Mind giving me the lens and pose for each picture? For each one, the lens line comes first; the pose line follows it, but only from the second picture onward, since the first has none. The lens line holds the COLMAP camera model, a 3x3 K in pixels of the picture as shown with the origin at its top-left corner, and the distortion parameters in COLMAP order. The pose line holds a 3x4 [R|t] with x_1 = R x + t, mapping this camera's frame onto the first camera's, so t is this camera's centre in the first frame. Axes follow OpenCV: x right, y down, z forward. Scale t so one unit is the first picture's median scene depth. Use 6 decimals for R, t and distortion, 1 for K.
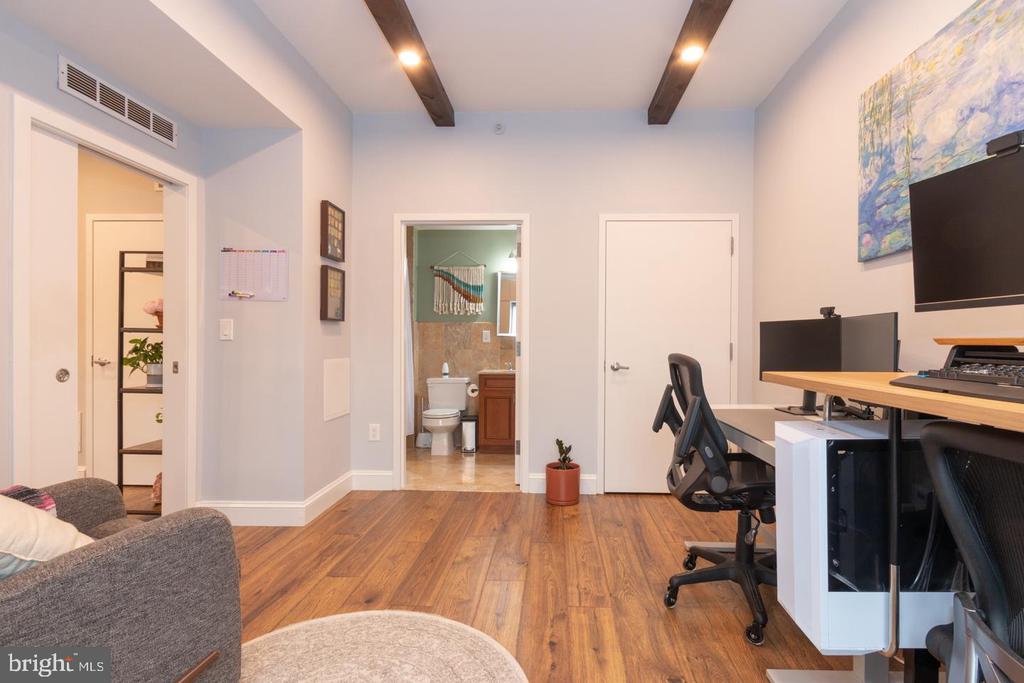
lens RADIAL K [[483.7, 0, 534.9], [0, 483.7, 343.4], [0, 0, 1]] dist [0.003417, -0.003813]
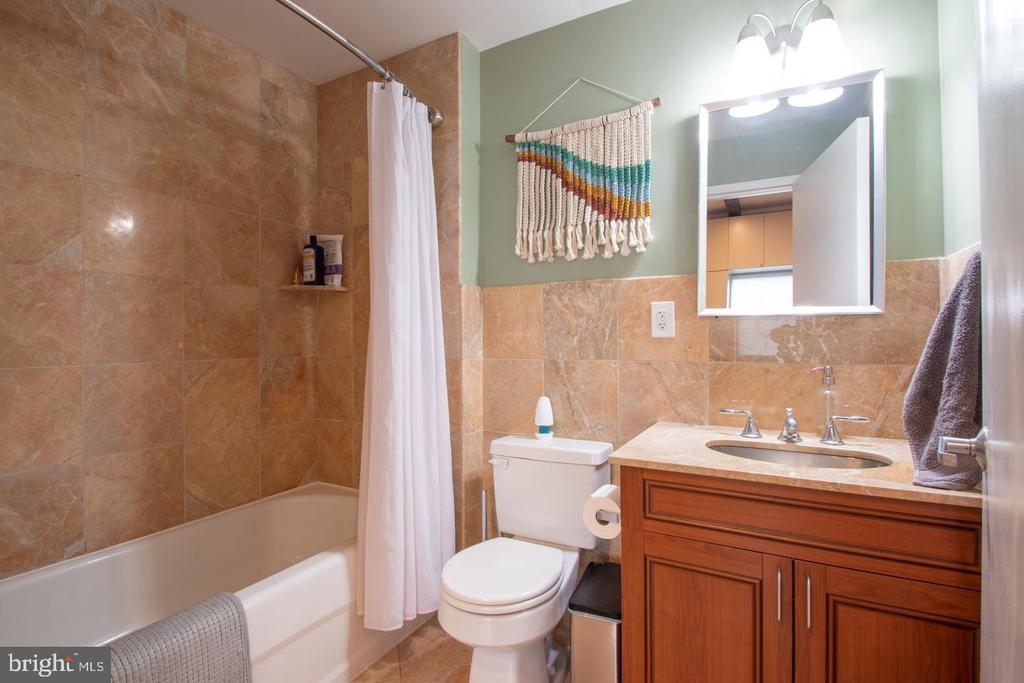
lens RADIAL K [[483.7, 0, 517.7], [0, 483.7, 340.6], [0, 0, 1]] dist [0.003417, -0.003813]
pose [[0.904569, -0.011376, -0.426175, -0.050377], [0.009081, 0.999931, -0.007415, 0.001664], [0.426230, 0.002837, 0.904610, 0.665955]]
